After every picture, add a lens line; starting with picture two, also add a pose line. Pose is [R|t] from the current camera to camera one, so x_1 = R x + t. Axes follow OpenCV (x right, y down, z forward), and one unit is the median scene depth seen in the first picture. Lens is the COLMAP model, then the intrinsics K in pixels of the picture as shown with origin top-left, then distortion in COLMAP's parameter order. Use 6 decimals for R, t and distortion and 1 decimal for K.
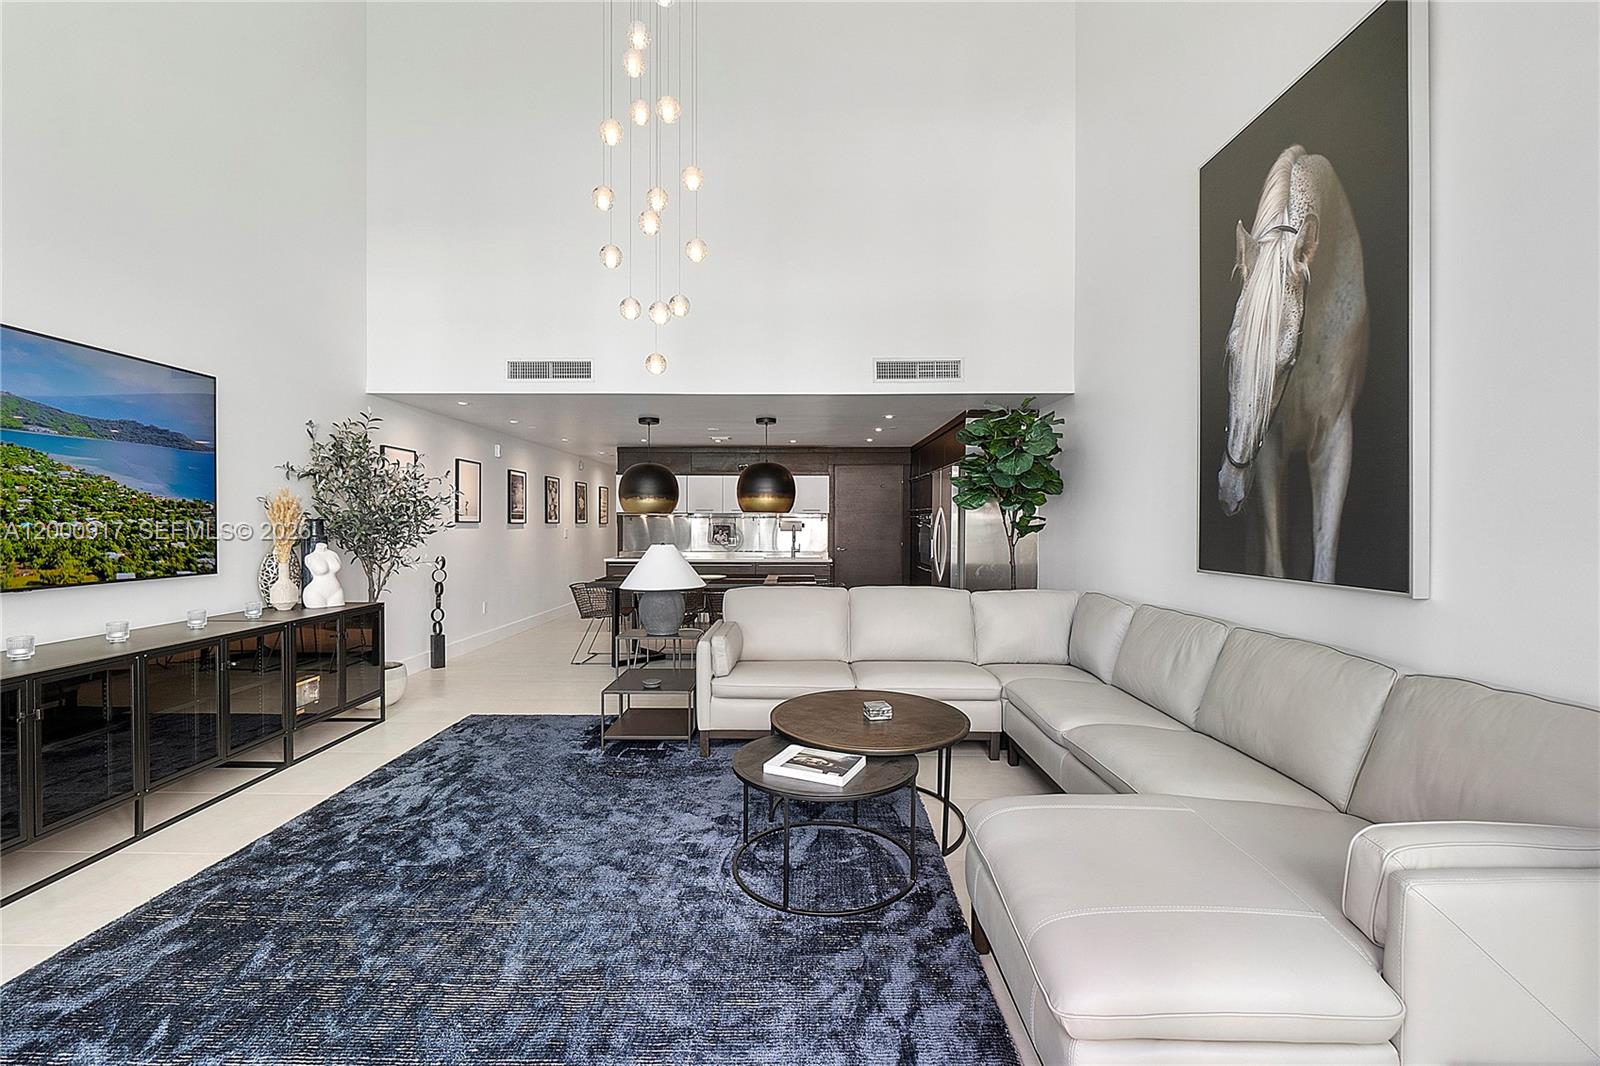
lens RADIAL K [[701.1, 0, 800.0], [0, 701.1, 533.0], [0, 0, 1]] dist [-0.001786, -0.000078]
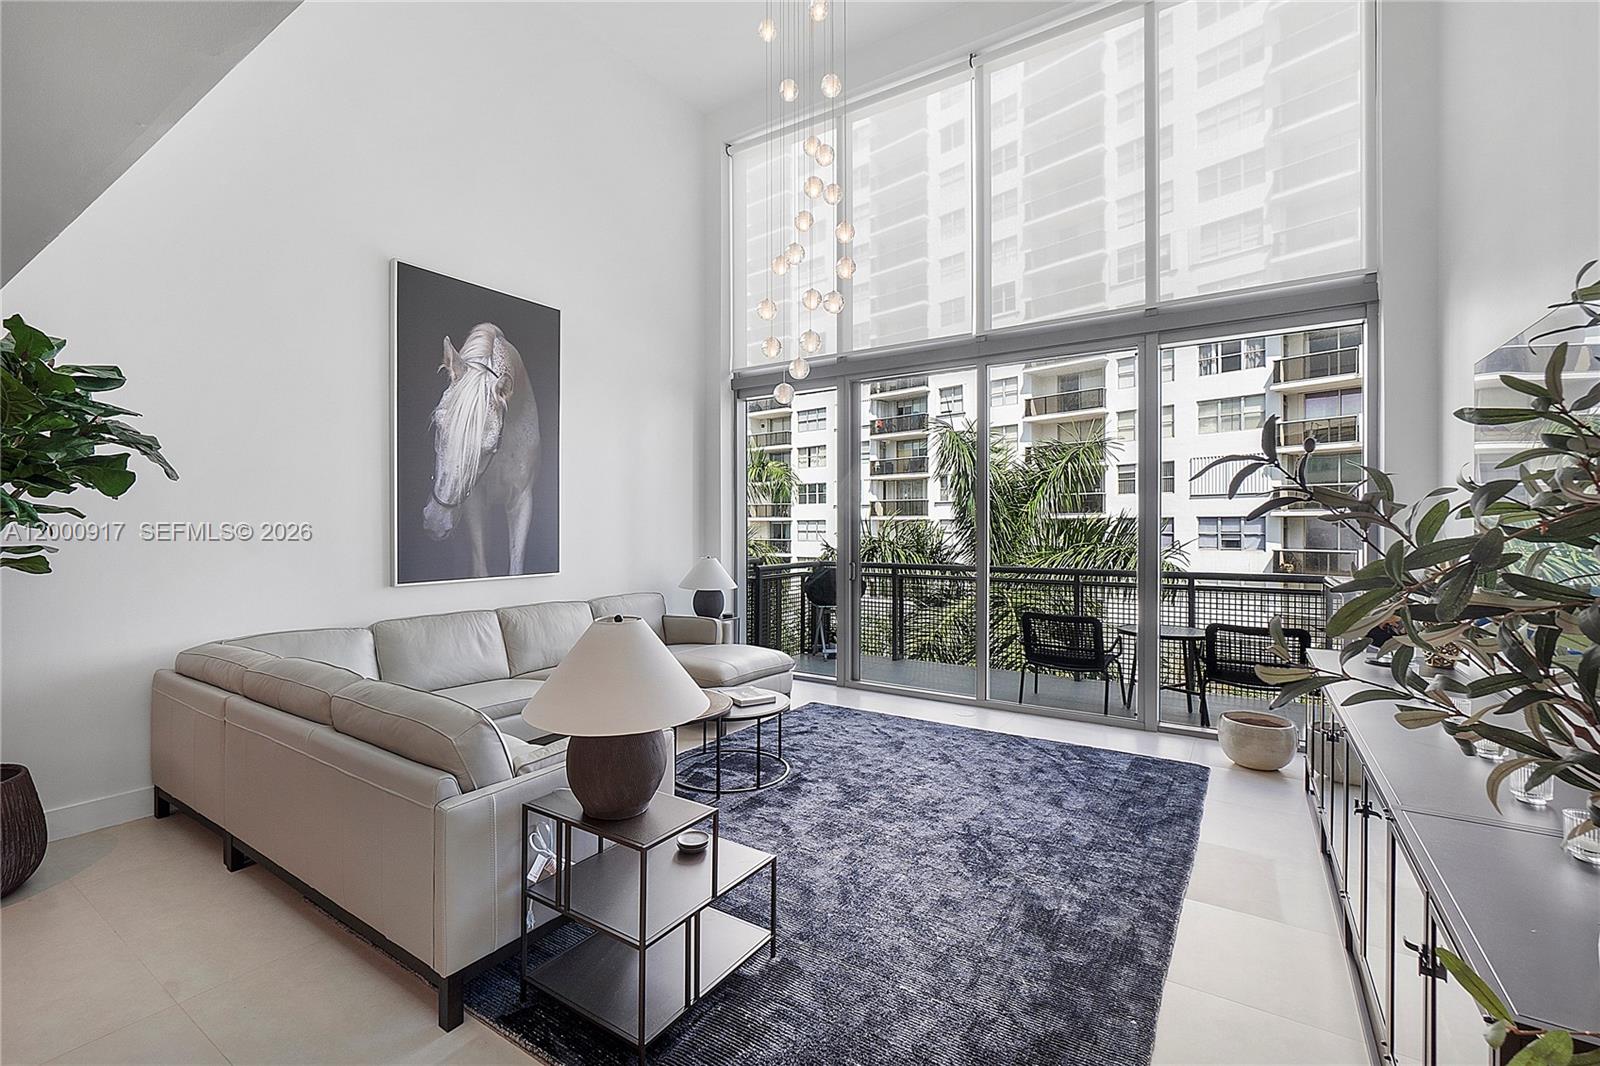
lens RADIAL K [[701.1, 0, 800.0], [0, 701.1, 533.0], [0, 0, 1]] dist [-0.001786, -0.000078]
pose [[-0.837506, -0.005474, 0.546401, -0.812375], [0.007728, 0.999731, 0.021861, -0.069094], [-0.546373, 0.022531, -0.837239, 1.907137]]
